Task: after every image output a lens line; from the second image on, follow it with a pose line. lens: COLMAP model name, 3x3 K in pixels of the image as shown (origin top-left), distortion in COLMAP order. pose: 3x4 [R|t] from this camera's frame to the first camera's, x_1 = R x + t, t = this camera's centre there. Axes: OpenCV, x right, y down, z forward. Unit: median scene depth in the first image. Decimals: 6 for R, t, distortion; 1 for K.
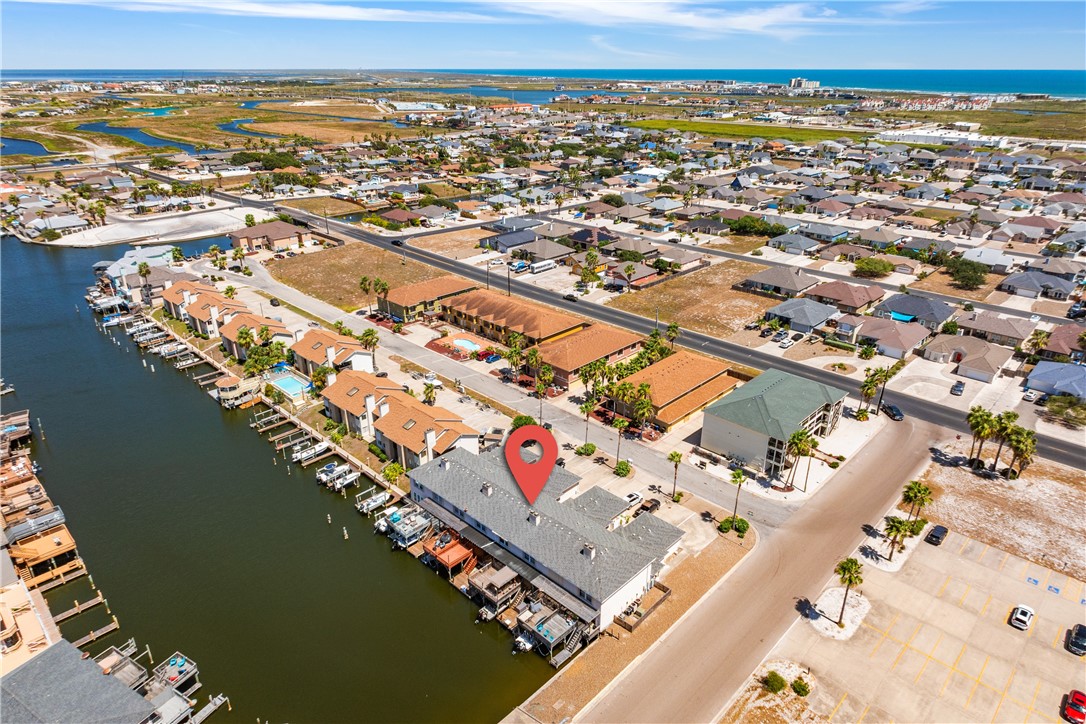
lens RADIAL K [[669.2, 0, 543.0], [0, 669.2, 362.0], [0, 0, 1]] dist [0.023730, -0.025618]
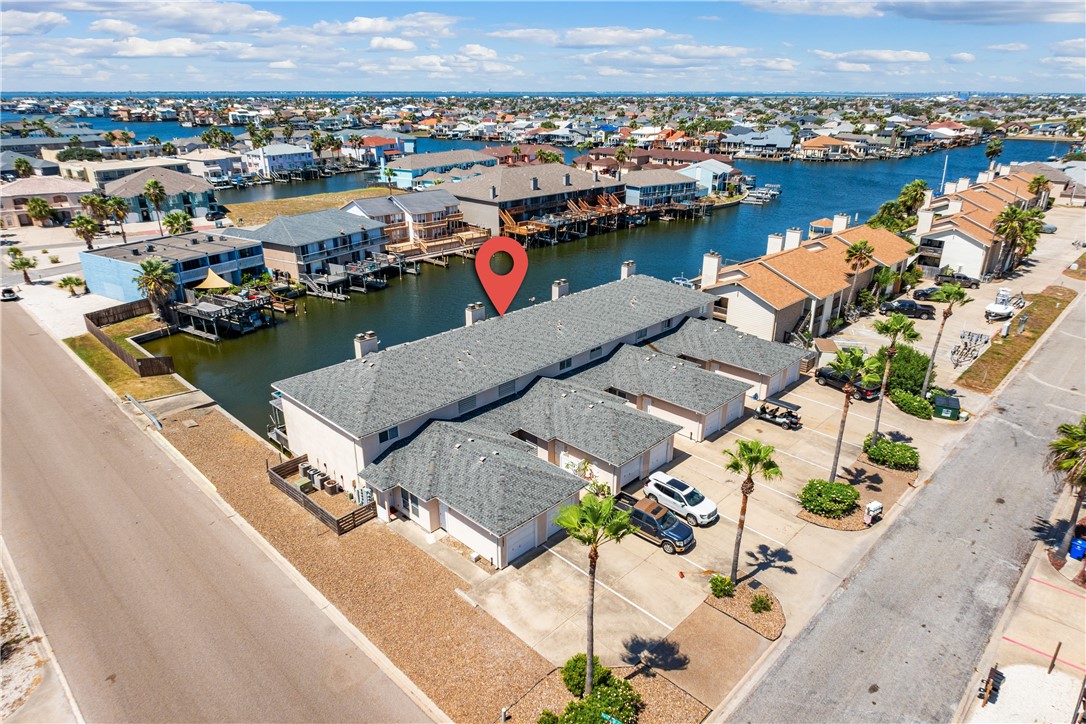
lens RADIAL K [[669.2, 0, 543.0], [0, 669.2, 362.0], [0, 0, 1]] dist [0.023730, -0.025618]
pose [[-0.003596, 0.373891, -0.927466, 0.332148], [-0.402375, 0.848535, 0.343631, 0.028141], [0.915468, 0.374425, 0.147393, 0.608988]]
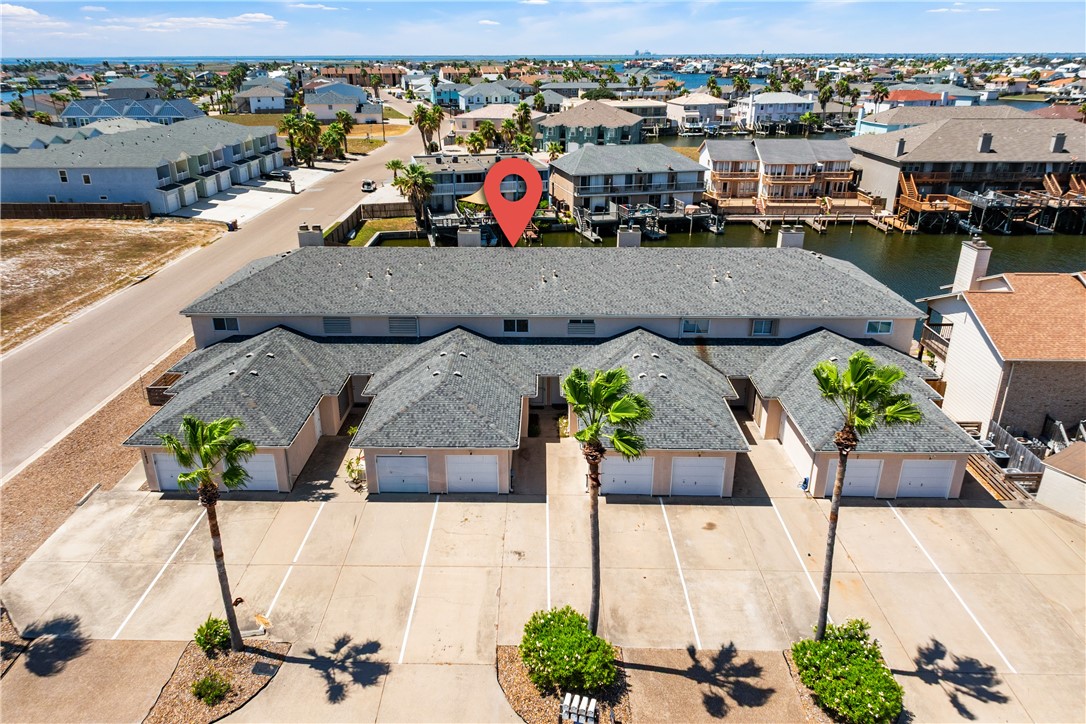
lens RADIAL K [[745.1, 0, 528.3], [0, 745.1, 361.5], [0, 0, 1]] dist [0.004707, -0.002602]
pose [[-0.734222, 0.260484, -0.626950, 0.182325], [-0.269410, 0.735854, 0.621238, -0.018417], [0.623166, 0.625033, -0.470103, 0.811960]]
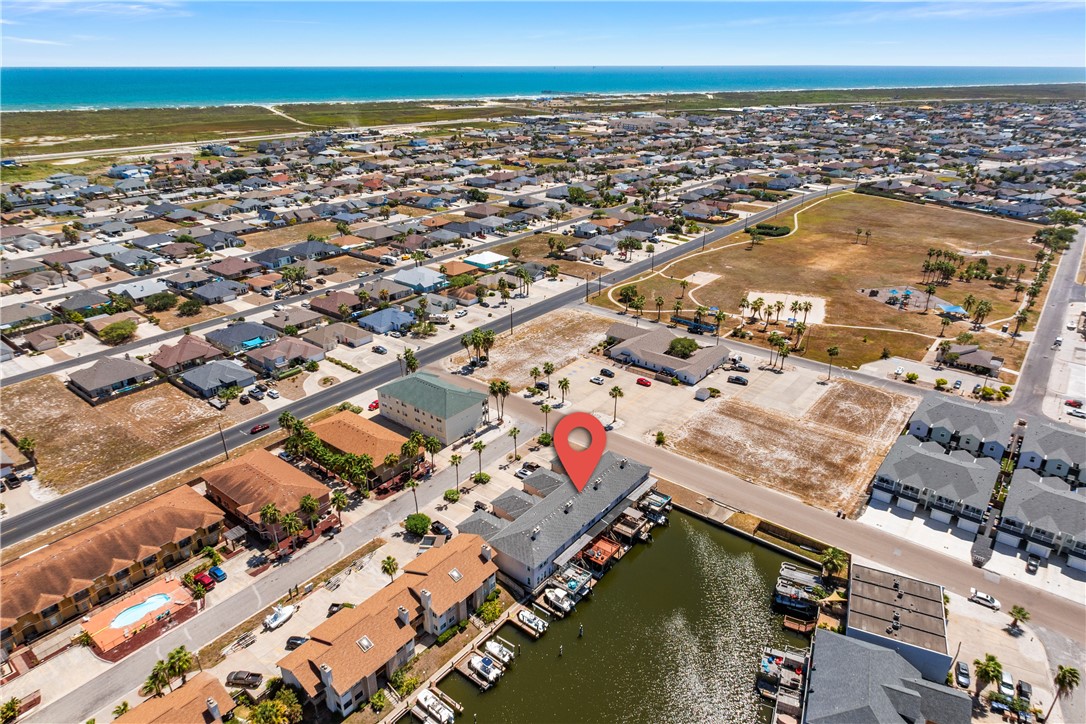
lens RADIAL K [[669.2, 0, 543.0], [0, 669.2, 362.0], [0, 0, 1]] dist [0.023730, -0.025618]
pose [[-0.097905, -0.406404, 0.908433, -0.754997], [0.402524, 0.818649, 0.409619, -0.390542], [-0.910159, 0.405770, 0.083437, 0.544693]]
